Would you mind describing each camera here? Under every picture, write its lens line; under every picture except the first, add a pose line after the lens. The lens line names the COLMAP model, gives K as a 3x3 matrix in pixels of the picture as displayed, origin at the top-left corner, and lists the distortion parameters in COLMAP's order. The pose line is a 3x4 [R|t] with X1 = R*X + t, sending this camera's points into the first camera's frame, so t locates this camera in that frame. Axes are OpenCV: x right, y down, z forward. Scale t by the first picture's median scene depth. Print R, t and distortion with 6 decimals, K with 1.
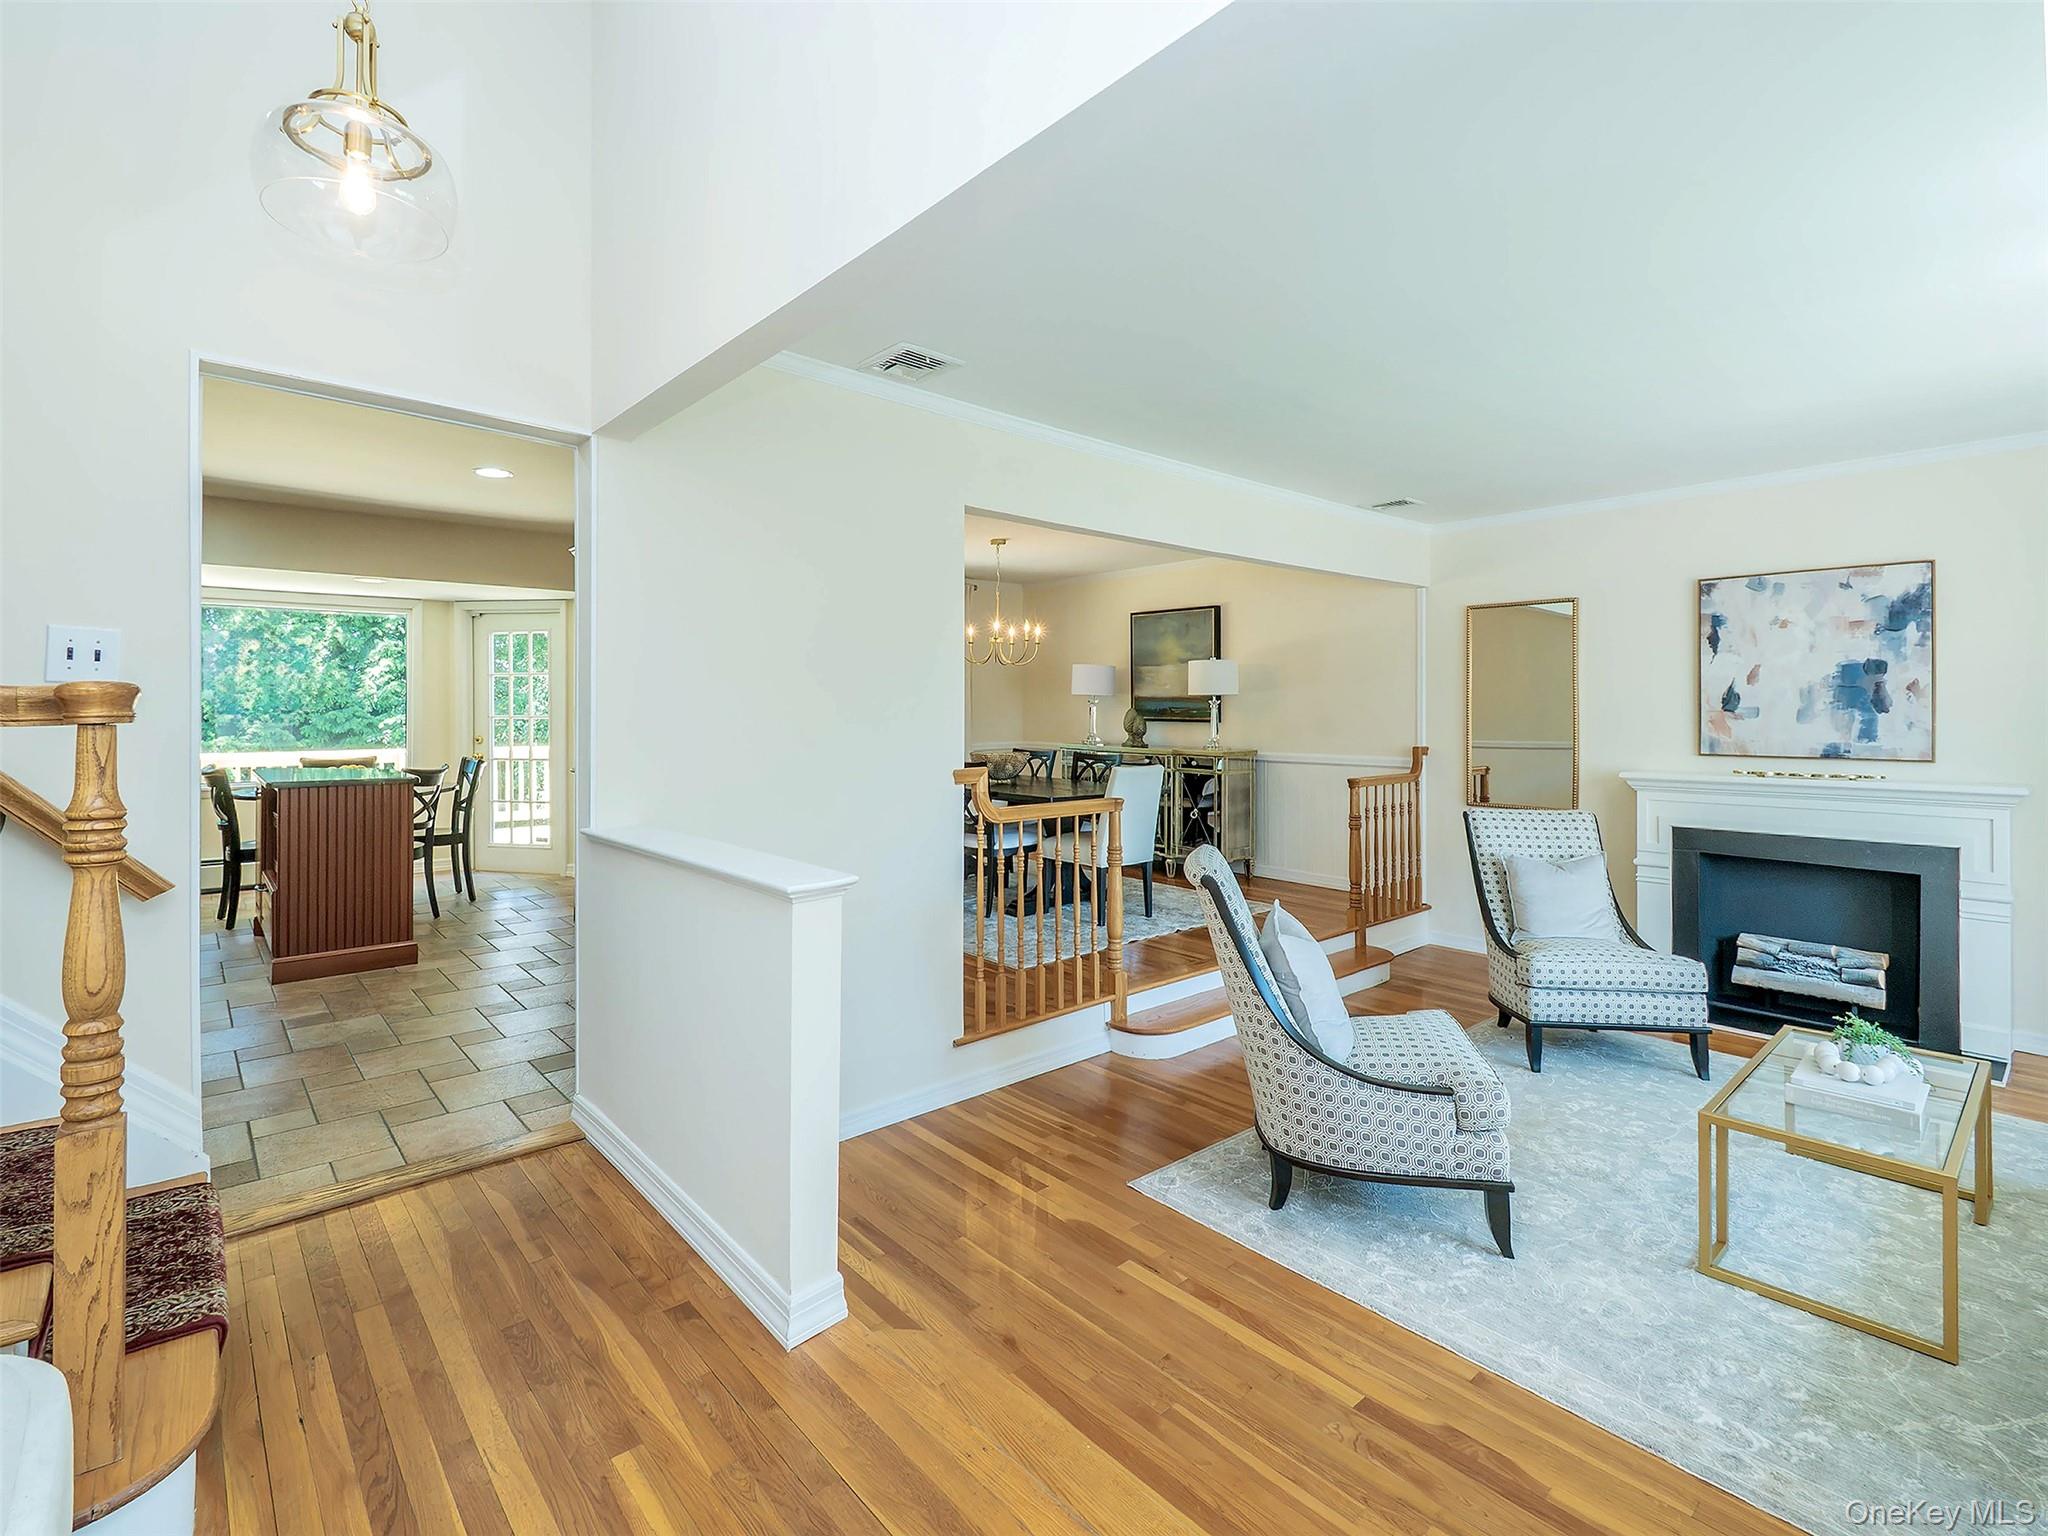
lens RADIAL K [[950.8, 0, 964.0], [0, 950.8, 701.9], [0, 0, 1]] dist [0.001259, -0.003223]
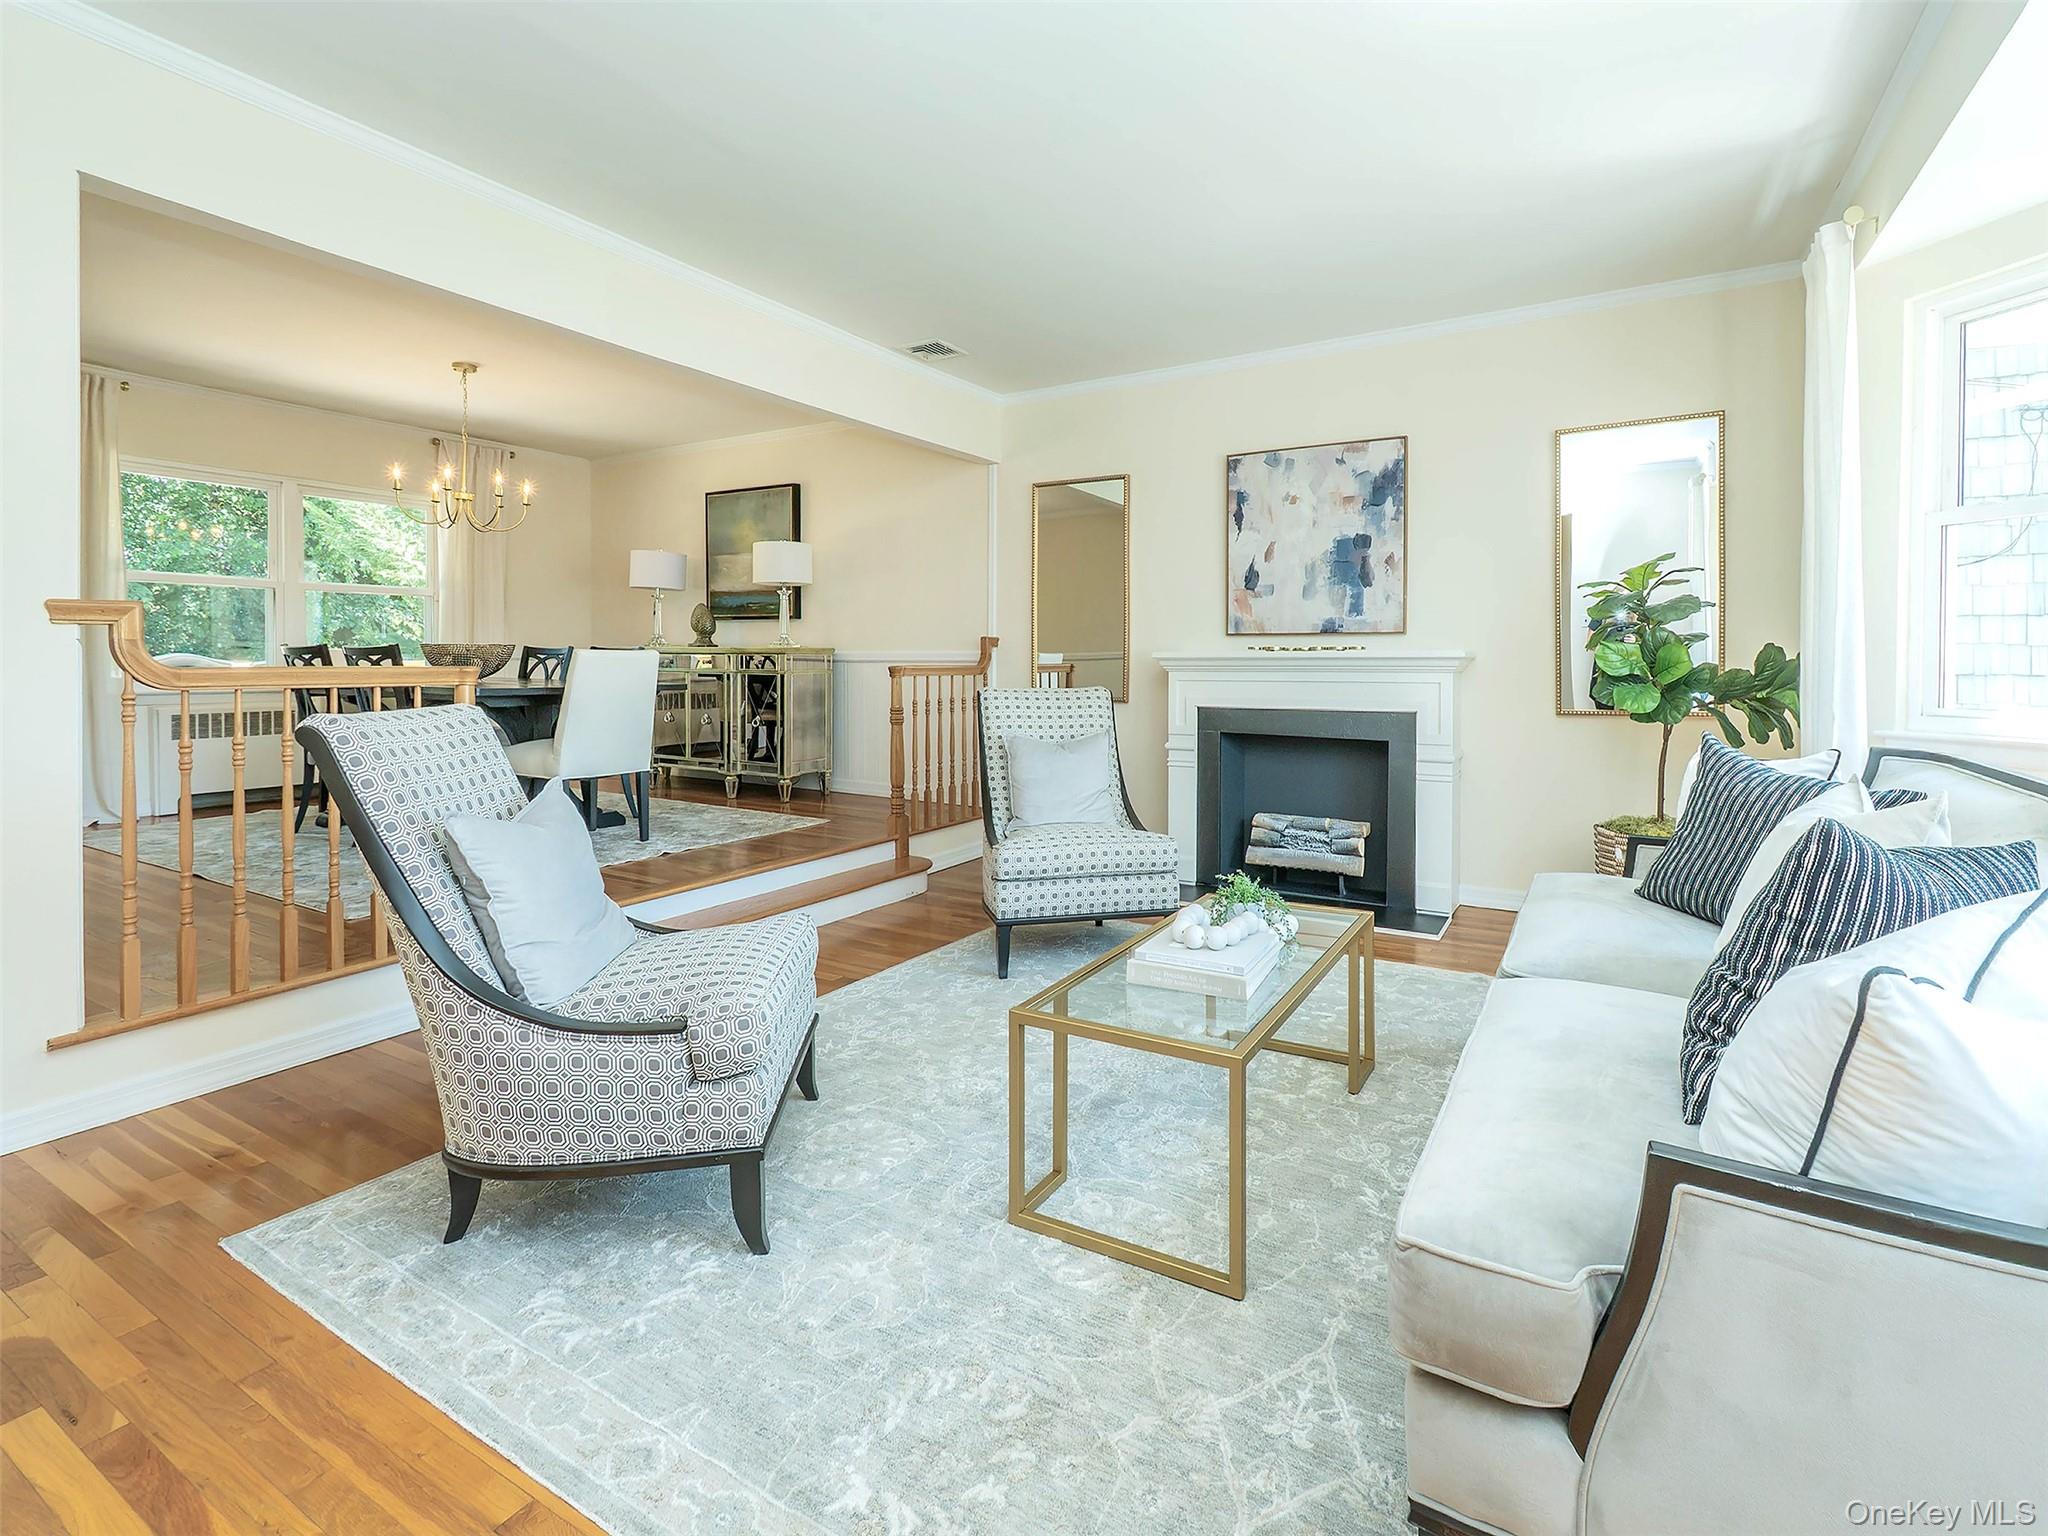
lens RADIAL K [[993.2, 0, 1028.0], [0, 993.2, 655.8], [0, 0, 1]] dist [0.010802, -0.006336]
pose [[0.935910, -0.003996, 0.352218, 0.248138], [-0.002472, 0.999837, 0.017910, 0.066395], [-0.352232, -0.017633, 0.935747, 0.127396]]
